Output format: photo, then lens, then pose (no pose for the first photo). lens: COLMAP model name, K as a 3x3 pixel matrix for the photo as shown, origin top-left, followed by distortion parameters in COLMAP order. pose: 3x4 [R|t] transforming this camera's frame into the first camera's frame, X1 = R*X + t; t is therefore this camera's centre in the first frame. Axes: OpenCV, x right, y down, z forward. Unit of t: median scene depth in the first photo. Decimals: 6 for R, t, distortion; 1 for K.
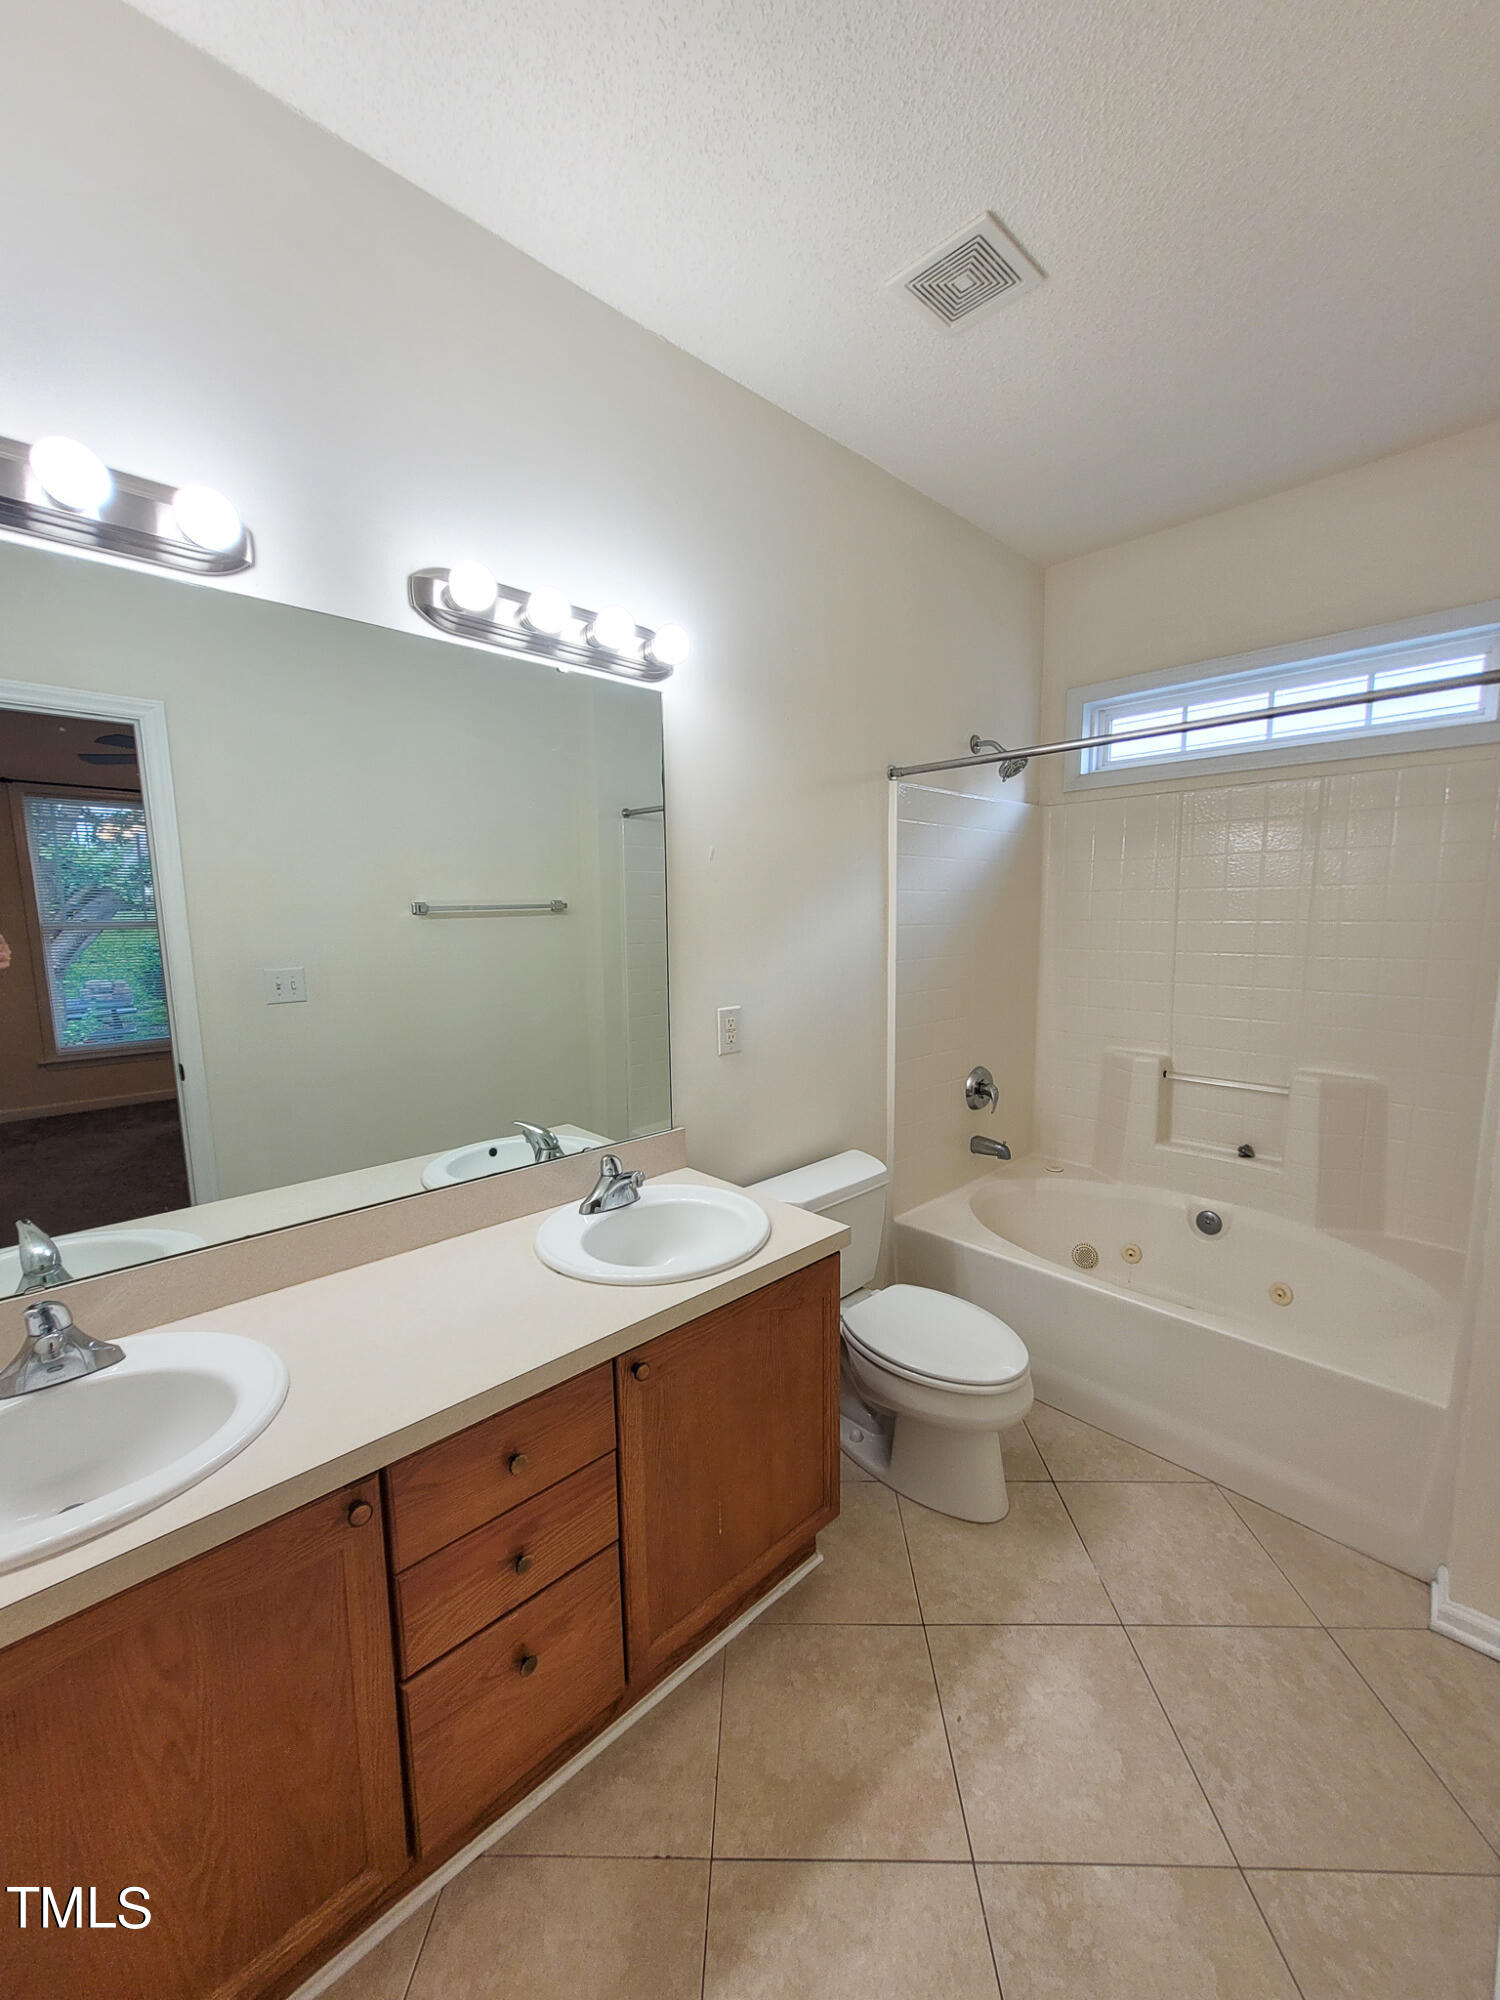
lens RADIAL K [[784.1, 0, 755.2], [0, 784.1, 1012.1], [0, 0, 1]] dist [0.000086, 0.000128]
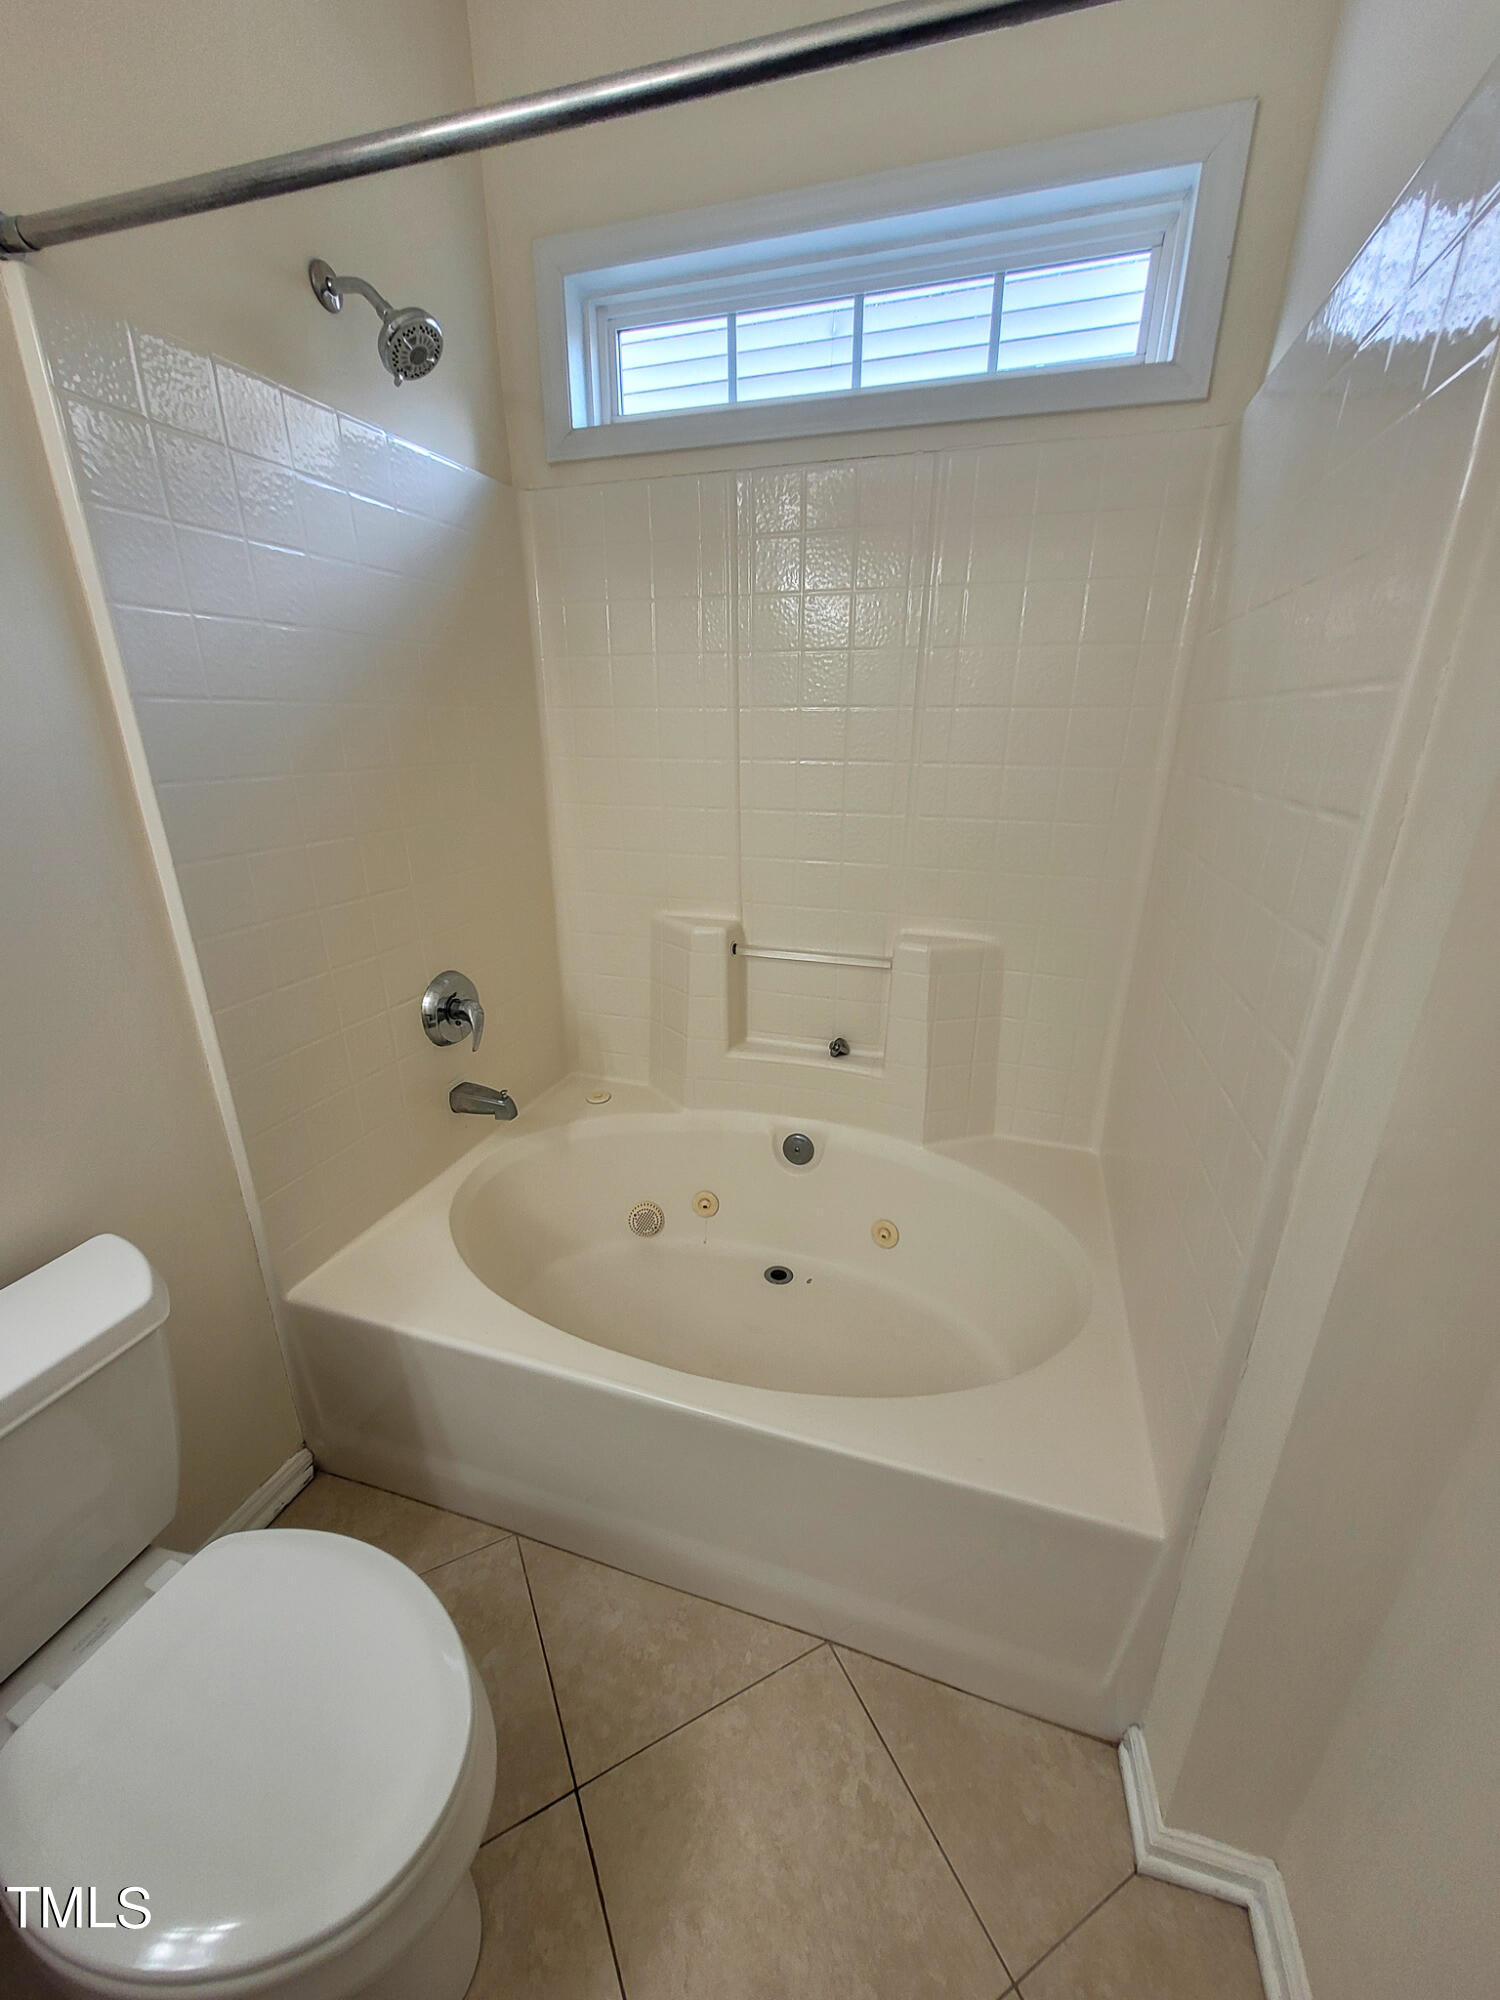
lens RADIAL K [[784.1, 0, 755.2], [0, 784.1, 1012.1], [0, 0, 1]] dist [0.000086, 0.000128]
pose [[0.879174, -0.149247, 0.452524, 0.255409], [0.046912, 0.972179, 0.229492, -0.025239], [-0.474186, -0.180535, 0.861716, 0.454918]]
